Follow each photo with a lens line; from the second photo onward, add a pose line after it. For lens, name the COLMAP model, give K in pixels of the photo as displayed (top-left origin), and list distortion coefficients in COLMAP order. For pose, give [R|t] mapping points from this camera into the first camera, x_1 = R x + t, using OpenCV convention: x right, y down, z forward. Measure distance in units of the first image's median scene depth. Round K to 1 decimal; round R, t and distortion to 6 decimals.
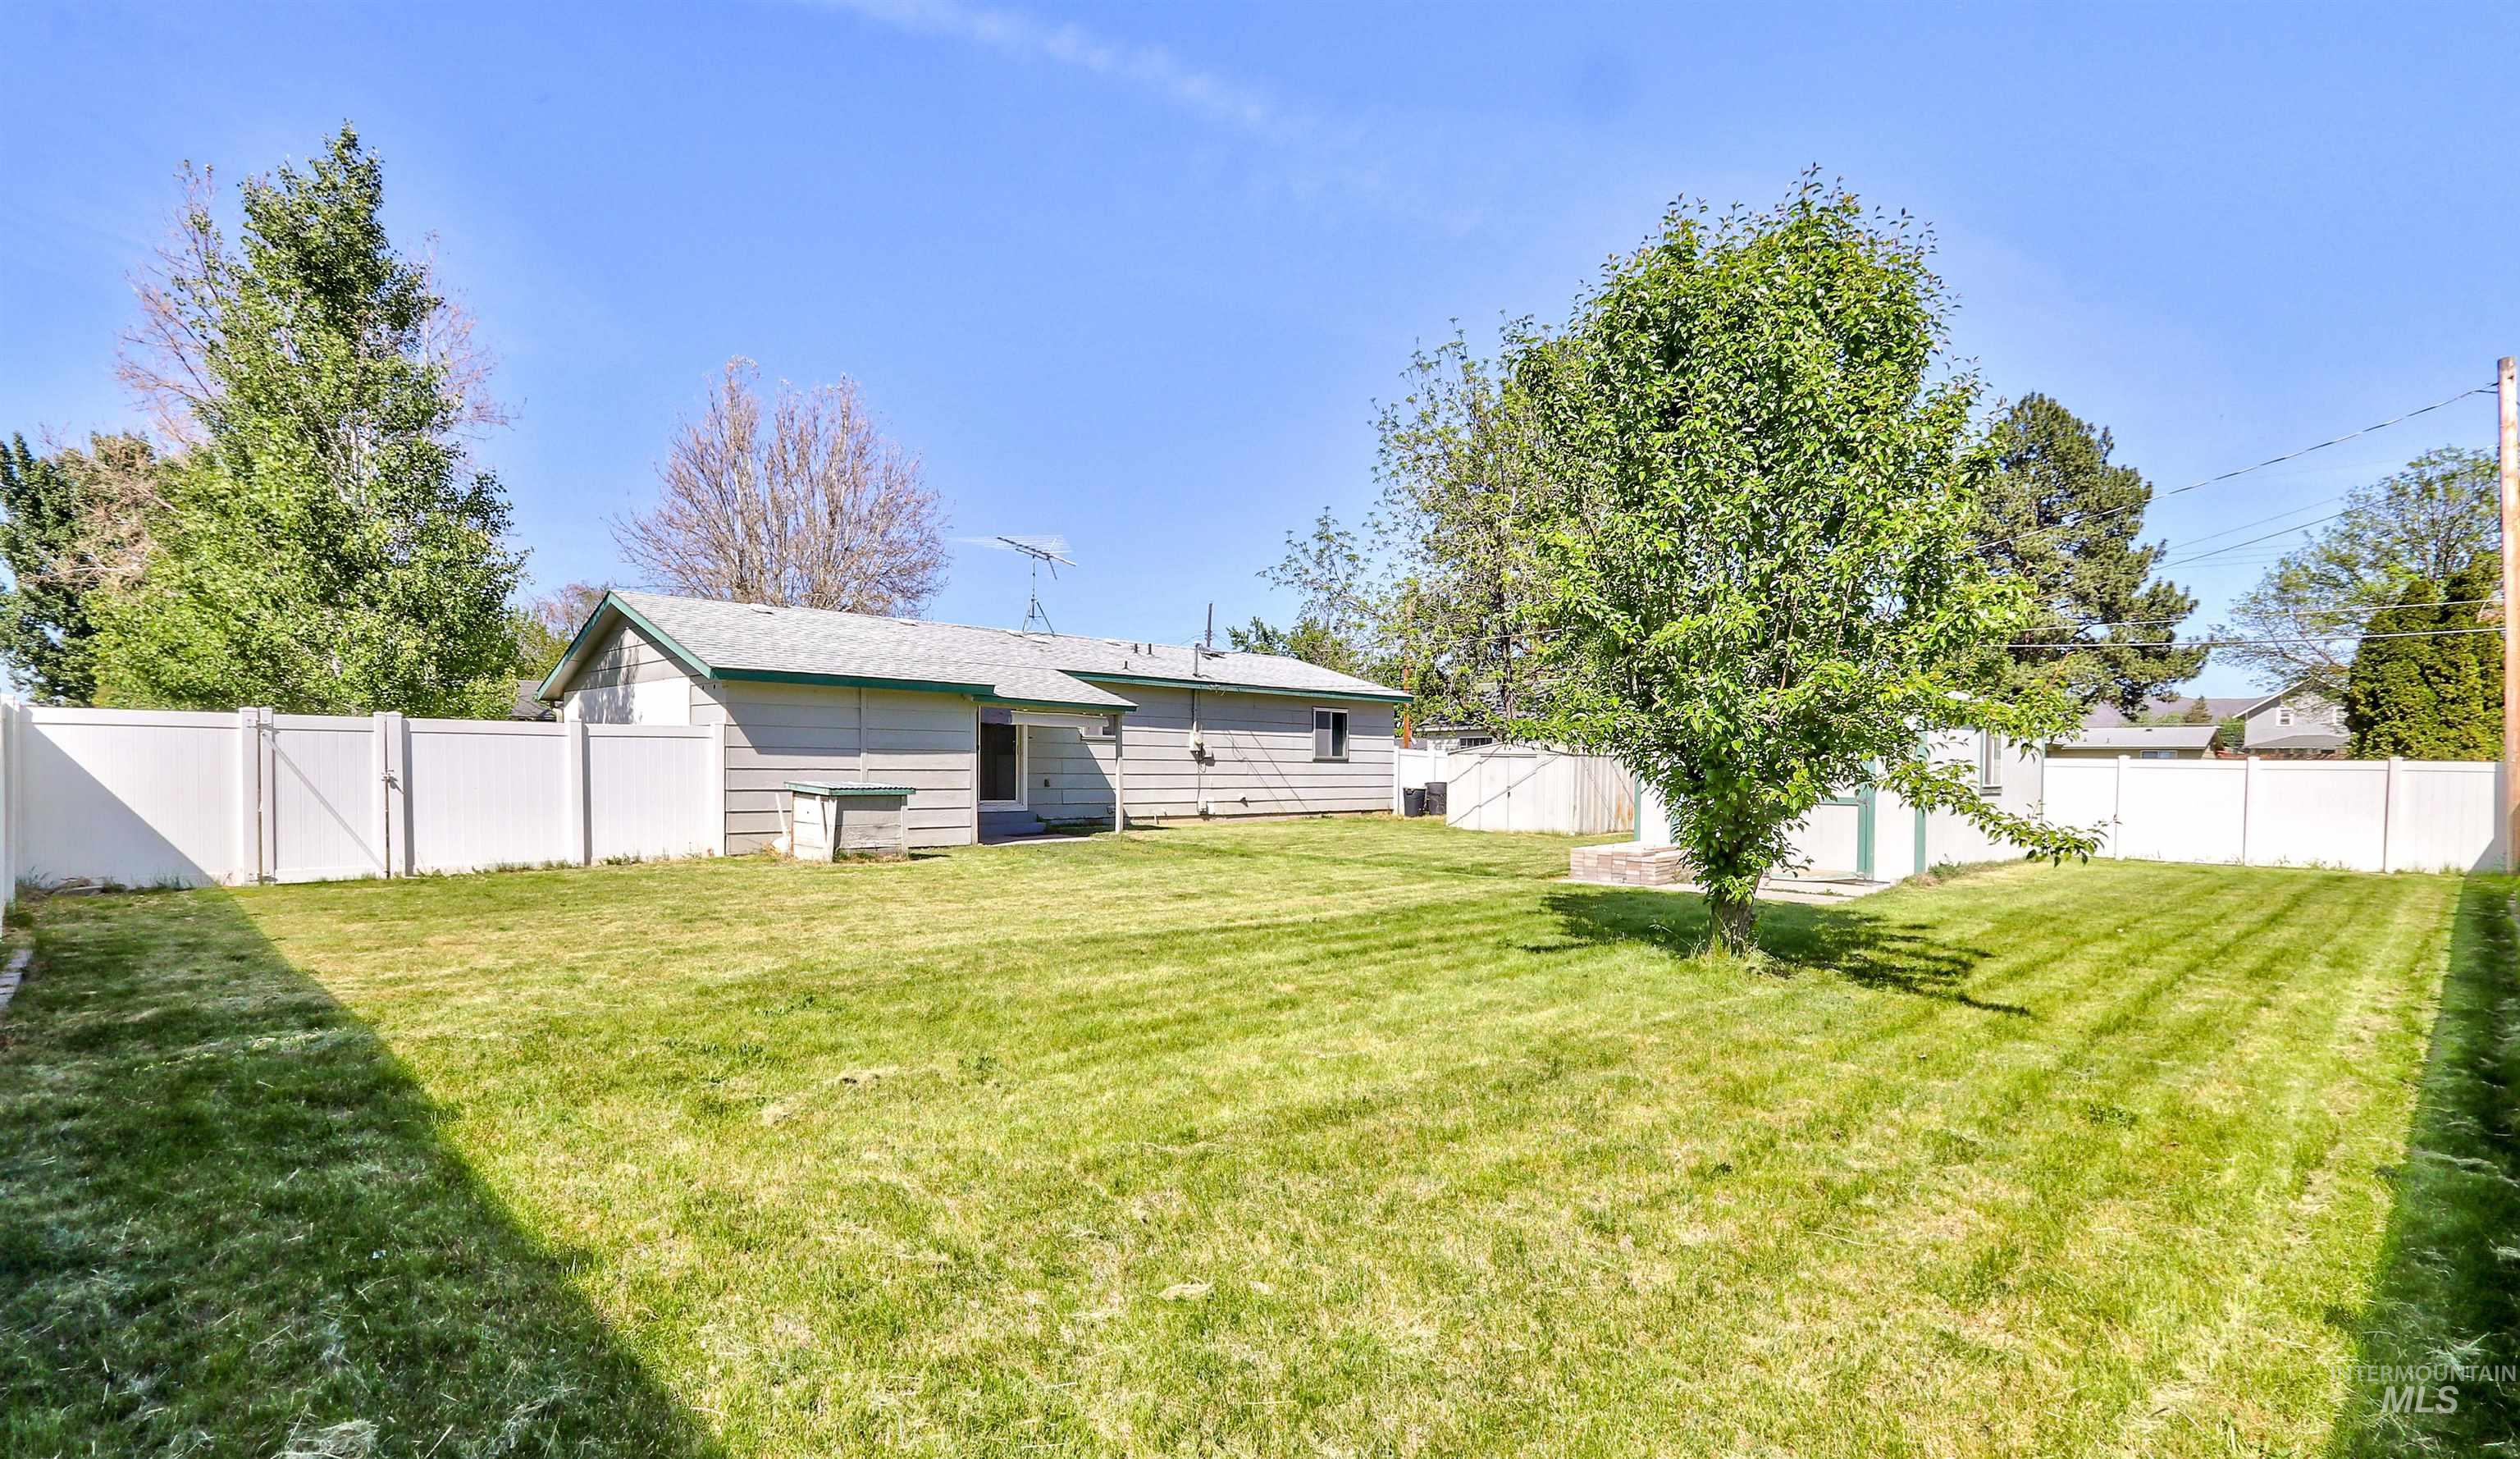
lens RADIAL K [[1206.5, 0, 1259.4], [0, 1206.5, 751.5], [0, 0, 1]] dist [0.002529, -0.000049]
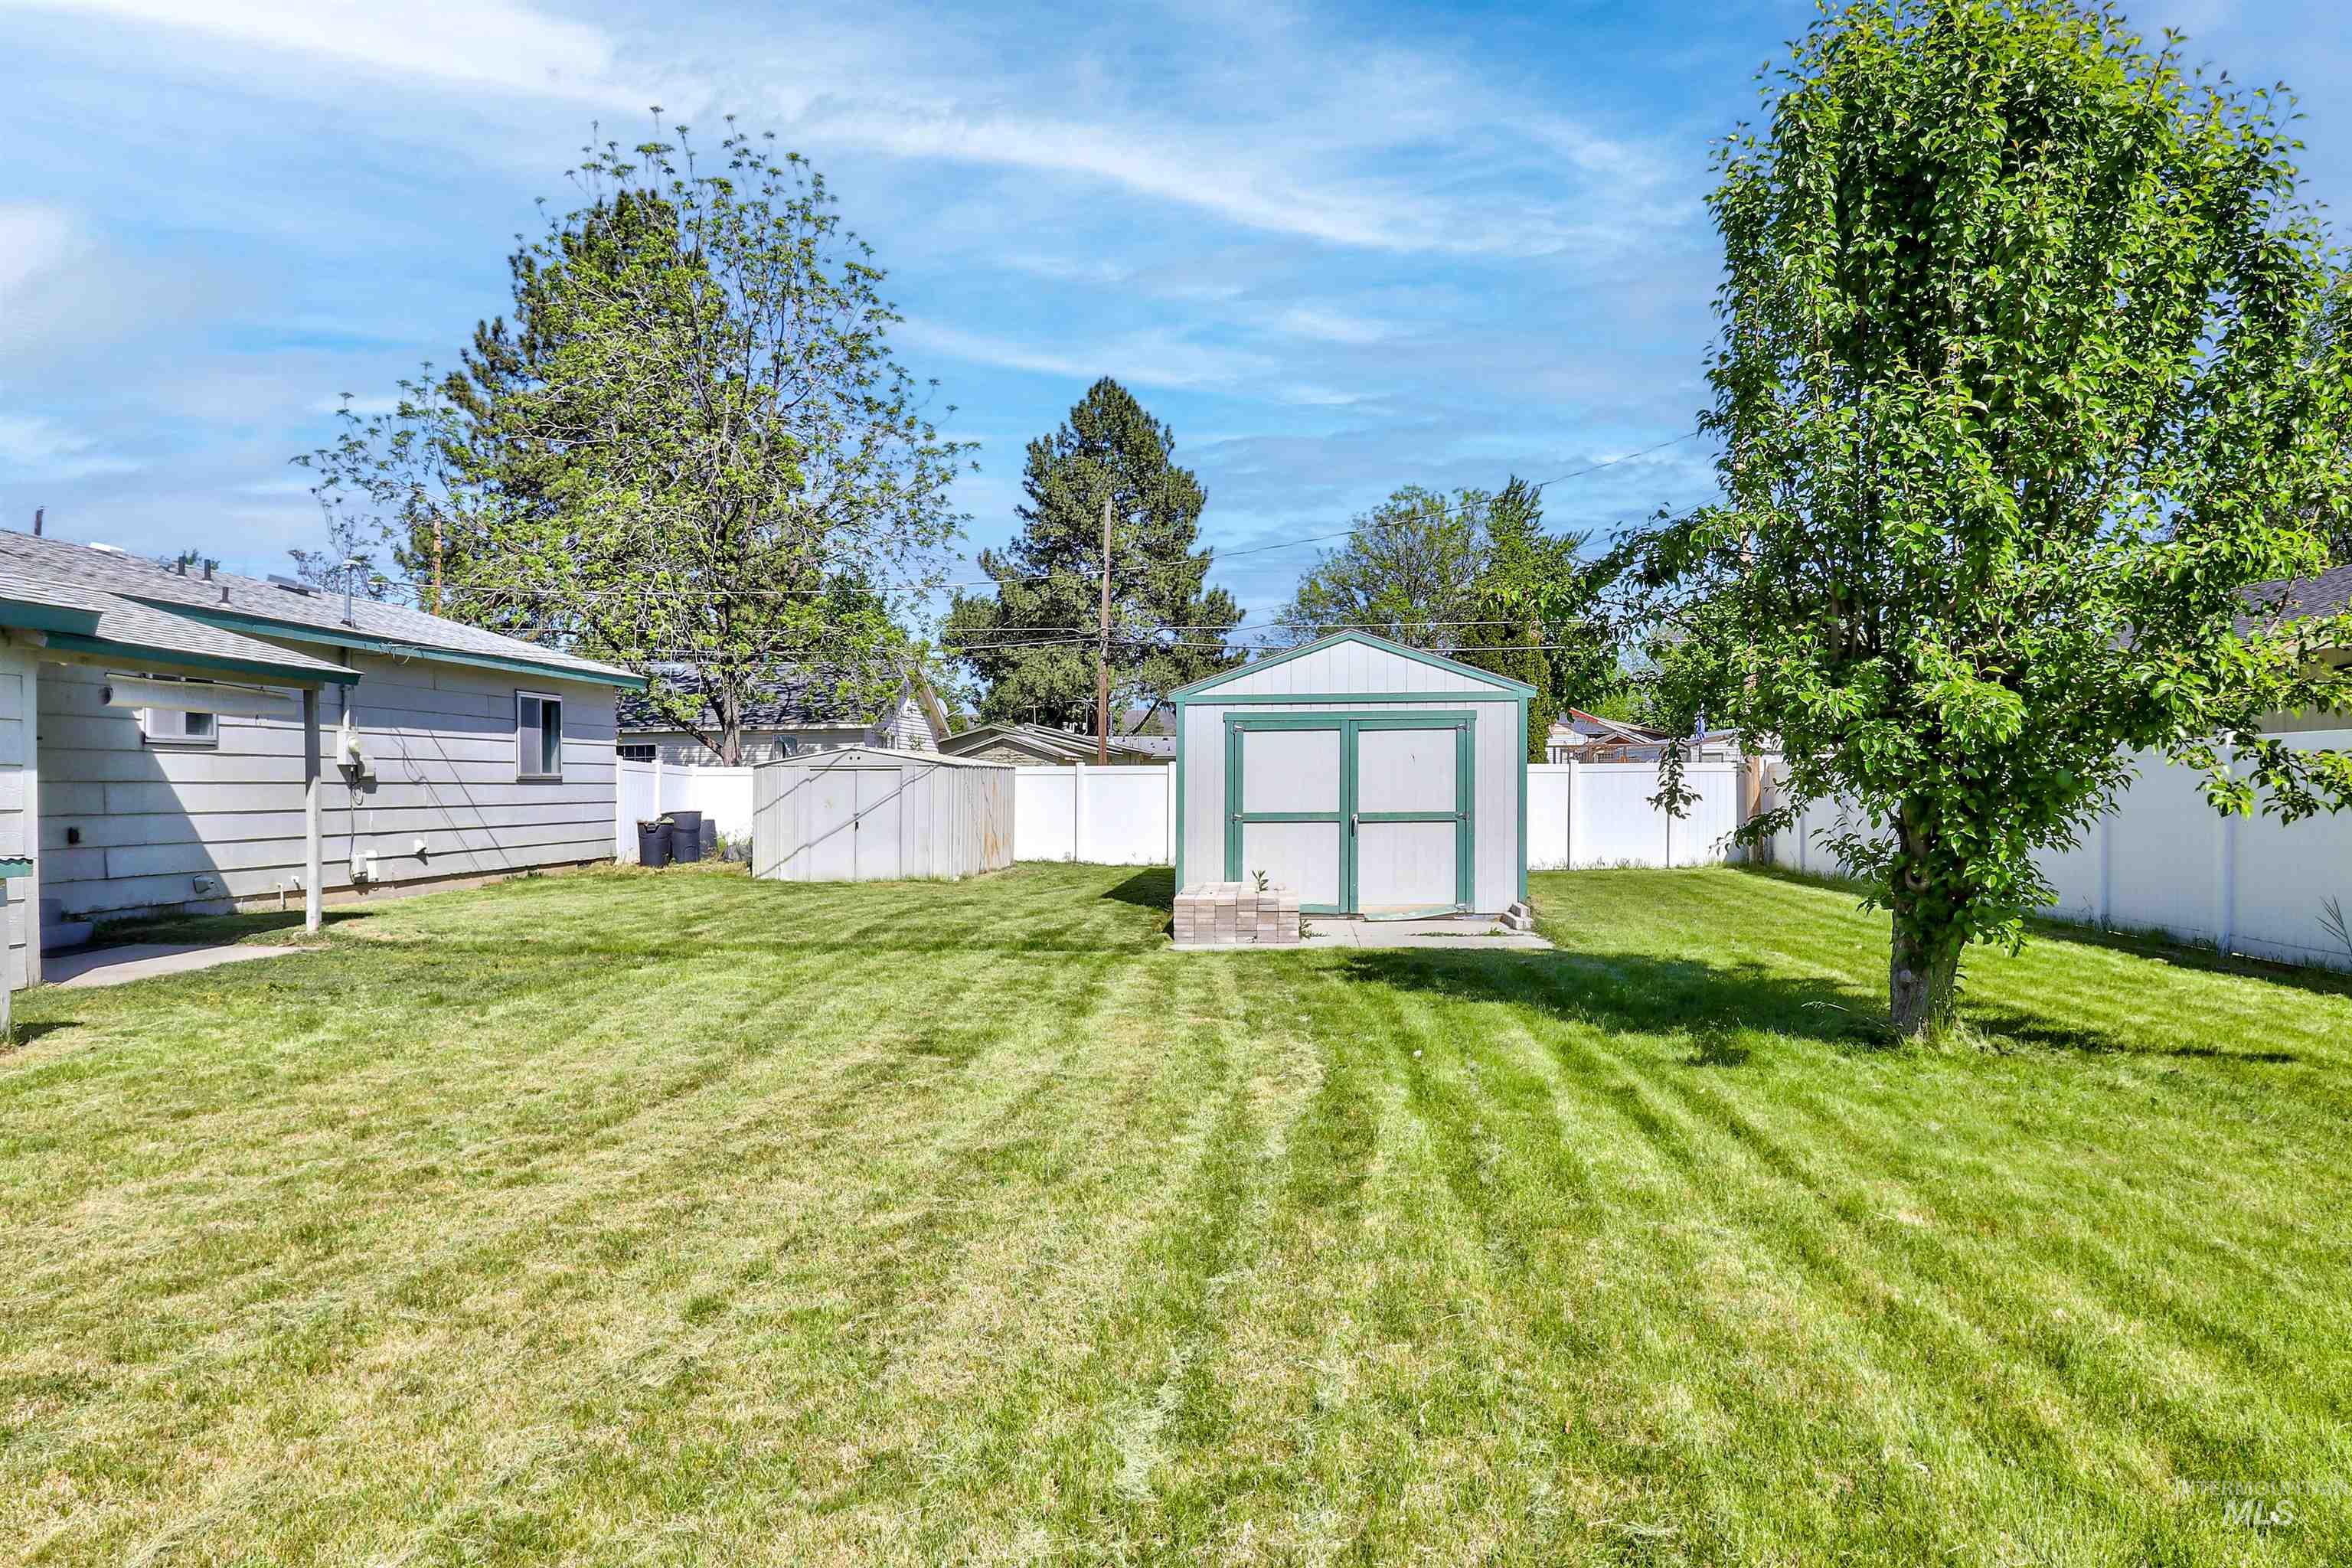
lens RADIAL K [[1496.1, 0, 1221.5], [0, 1496.1, 775.0], [0, 0, 1]] dist [0.001956, -0.001877]
pose [[0.754060, -0.014066, 0.656654, -0.189453], [0.010350, 0.999901, 0.009534, 0.001374], [-0.656723, -0.000393, 0.754131, 0.237093]]
